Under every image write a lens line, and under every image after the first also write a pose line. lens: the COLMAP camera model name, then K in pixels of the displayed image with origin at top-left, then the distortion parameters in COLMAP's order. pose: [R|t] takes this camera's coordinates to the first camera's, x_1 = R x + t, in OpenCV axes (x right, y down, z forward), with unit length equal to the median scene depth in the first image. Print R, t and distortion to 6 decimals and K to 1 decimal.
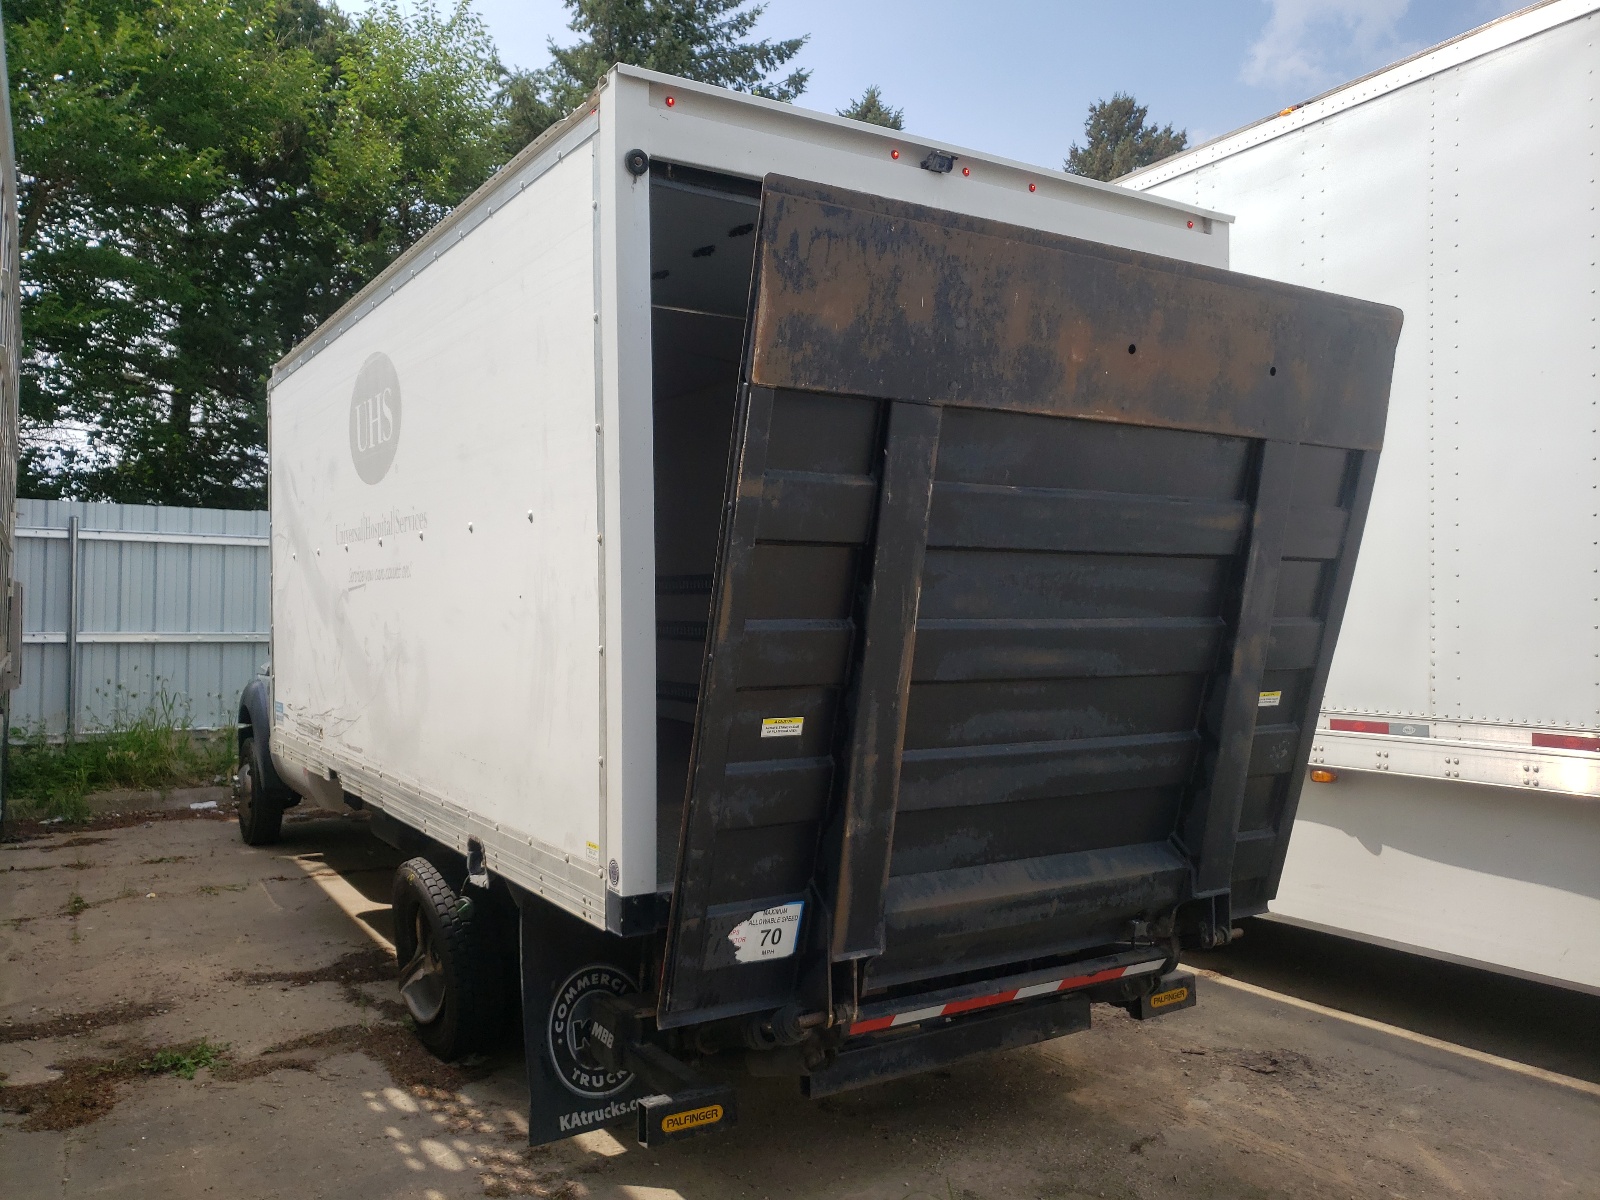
lens RADIAL K [[1250.9, 0, 744.8], [0, 1250.9, 632.7], [0, 0, 1]] dist [0.037434, -0.008530]
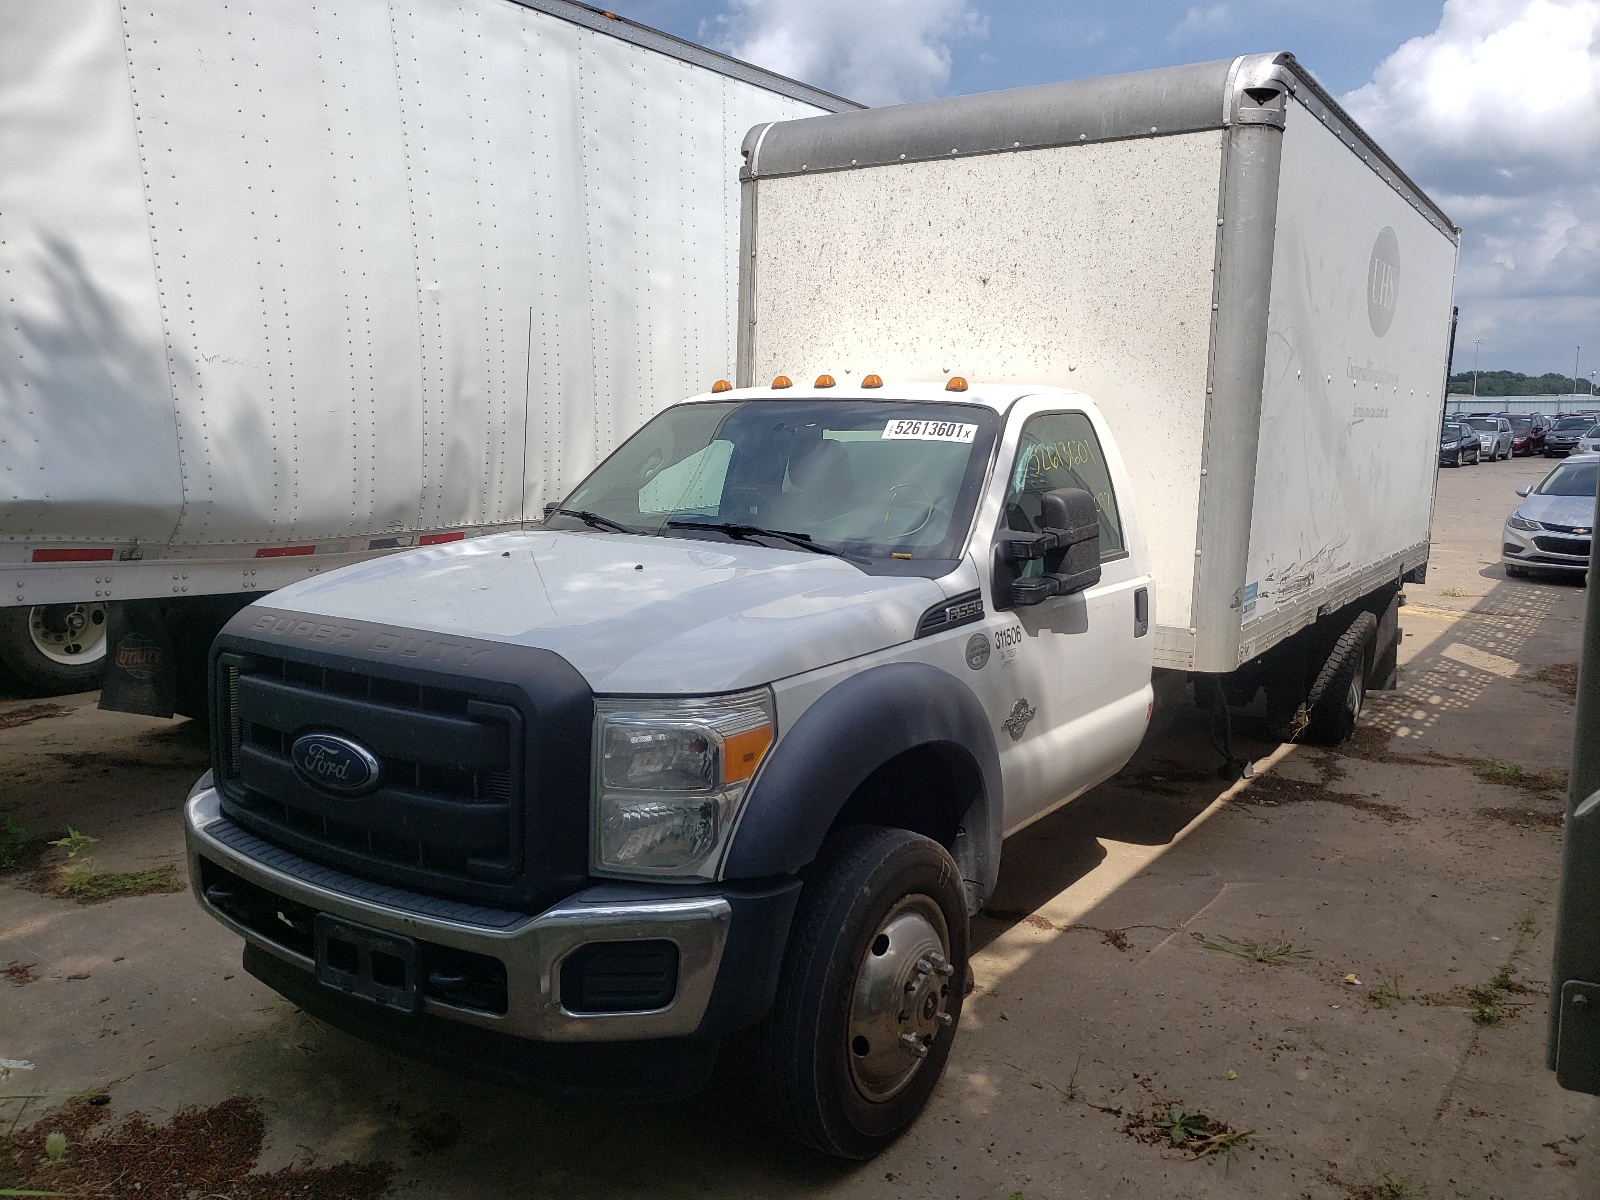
lens RADIAL K [[1286.5, 0, 800.0], [0, 1286.5, 600.0], [0, 0, 1]] dist [-0.088401, 0.002539]
pose [[-0.437426, -0.130601, 0.889720, -1.061639], [0.005923, 0.988958, 0.148080, -0.046149], [-0.899235, 0.070044, -0.431822, 1.857272]]
